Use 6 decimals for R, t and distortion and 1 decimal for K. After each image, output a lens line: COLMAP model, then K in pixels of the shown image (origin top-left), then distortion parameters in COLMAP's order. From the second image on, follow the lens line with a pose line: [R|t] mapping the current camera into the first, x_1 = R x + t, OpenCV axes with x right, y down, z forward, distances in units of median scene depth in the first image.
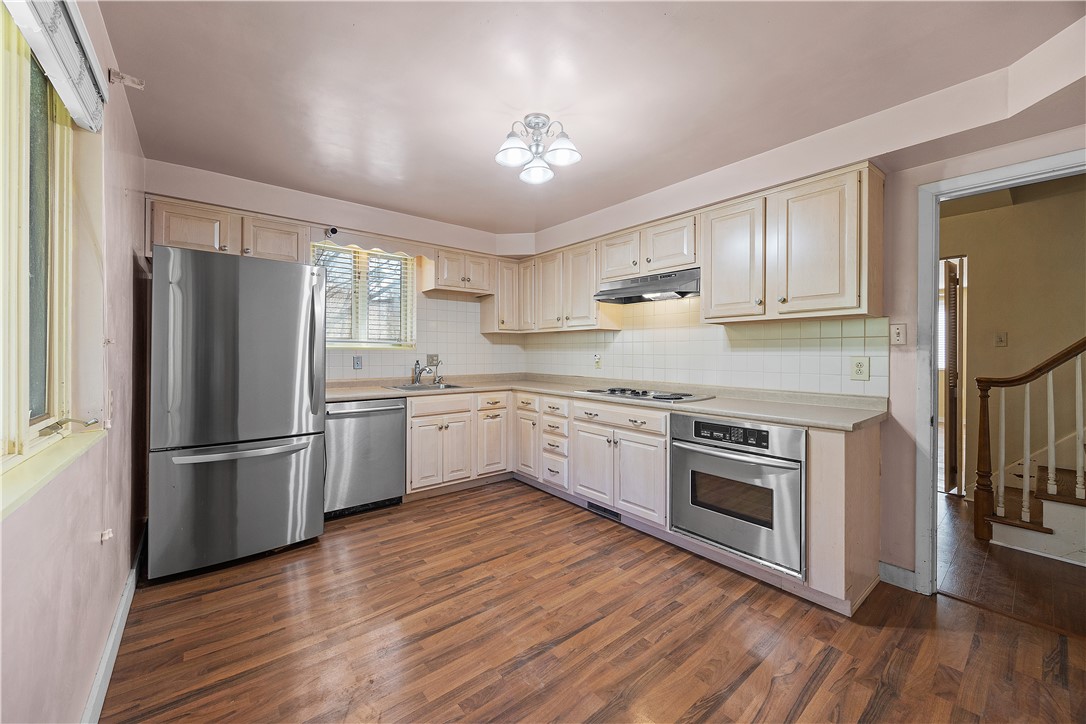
lens RADIAL K [[414.5, 0, 535.5], [0, 414.5, 352.8], [0, 0, 1]] dist [-0.001630, -0.000349]
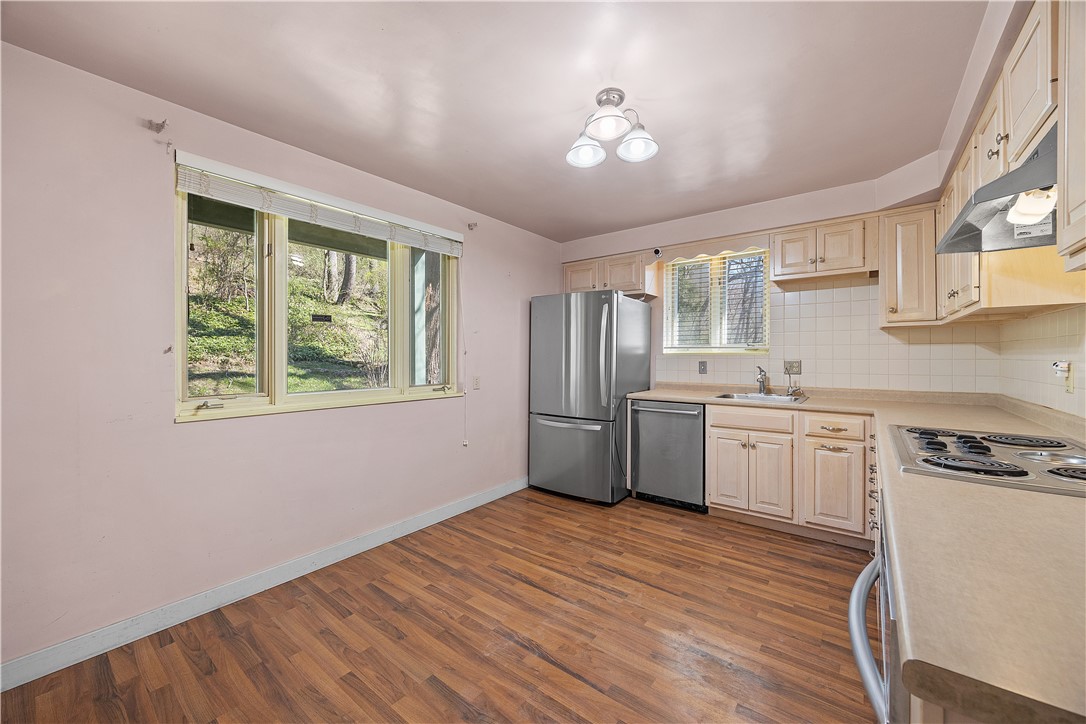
lens RADIAL K [[414.5, 0, 548.4], [0, 414.5, 356.8], [0, 0, 1]] dist [-0.001630, -0.000349]
pose [[0.240361, -0.001671, -0.970682, 0.605069], [-0.001598, 0.999996, -0.002117, 0.000072], [0.970682, 0.002060, 0.240358, 0.471295]]
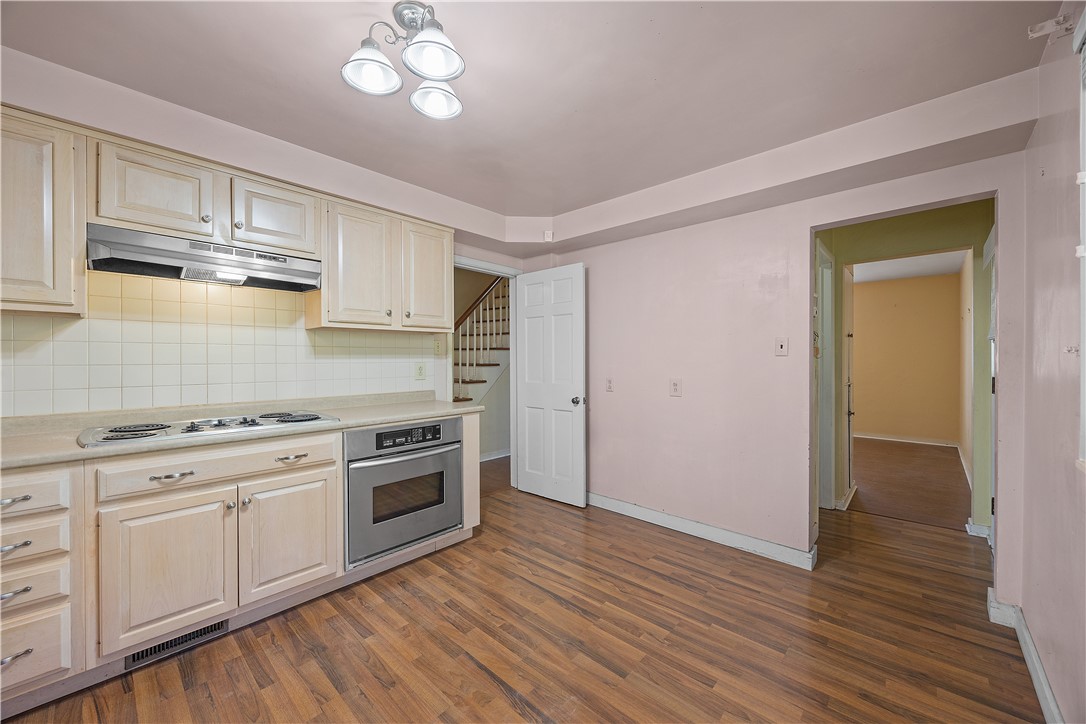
lens RADIAL K [[414.5, 0, 541.7], [0, 414.5, 360.4], [0, 0, 1]] dist [-0.001630, -0.000349]
pose [[-0.150666, -0.006435, 0.988564, -0.498646], [0.003216, 0.999970, 0.007000, -0.004433], [-0.988579, 0.004234, -0.150641, 0.645674]]
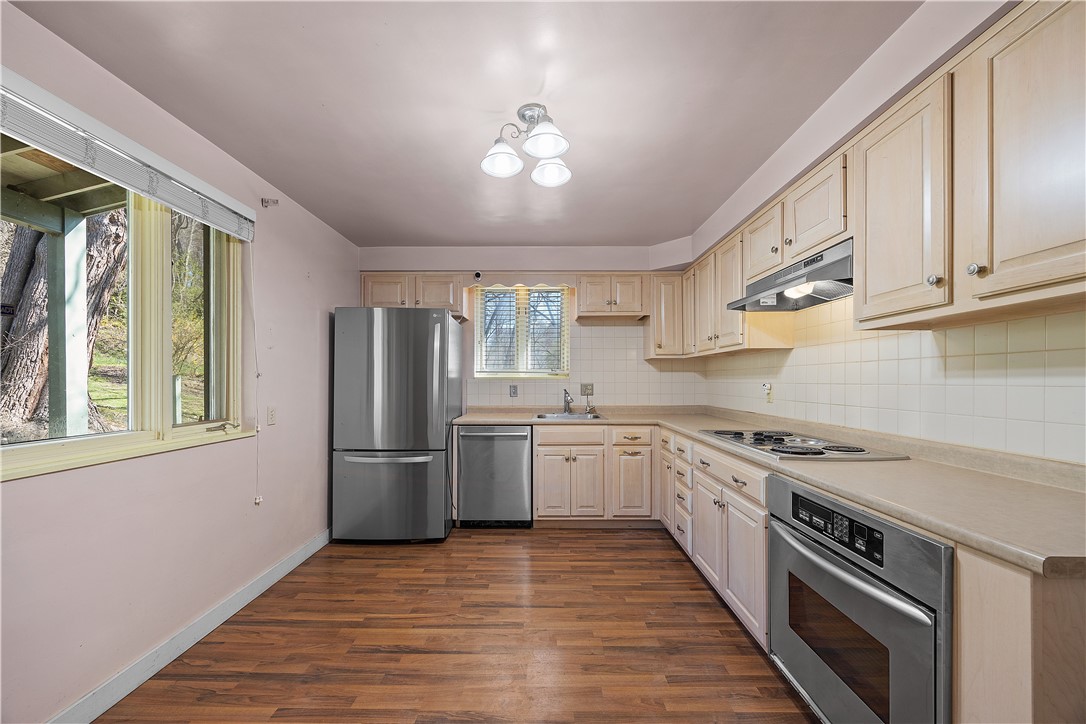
lens RADIAL K [[414.5, 0, 542.4], [0, 414.5, 380.3], [0, 0, 1]] dist [-0.001630, -0.000349]
pose [[0.775595, -0.005147, -0.631210, 0.405902], [0.001952, 0.999982, -0.005755, 0.002270], [0.631228, 0.003232, 0.775591, 0.244421]]
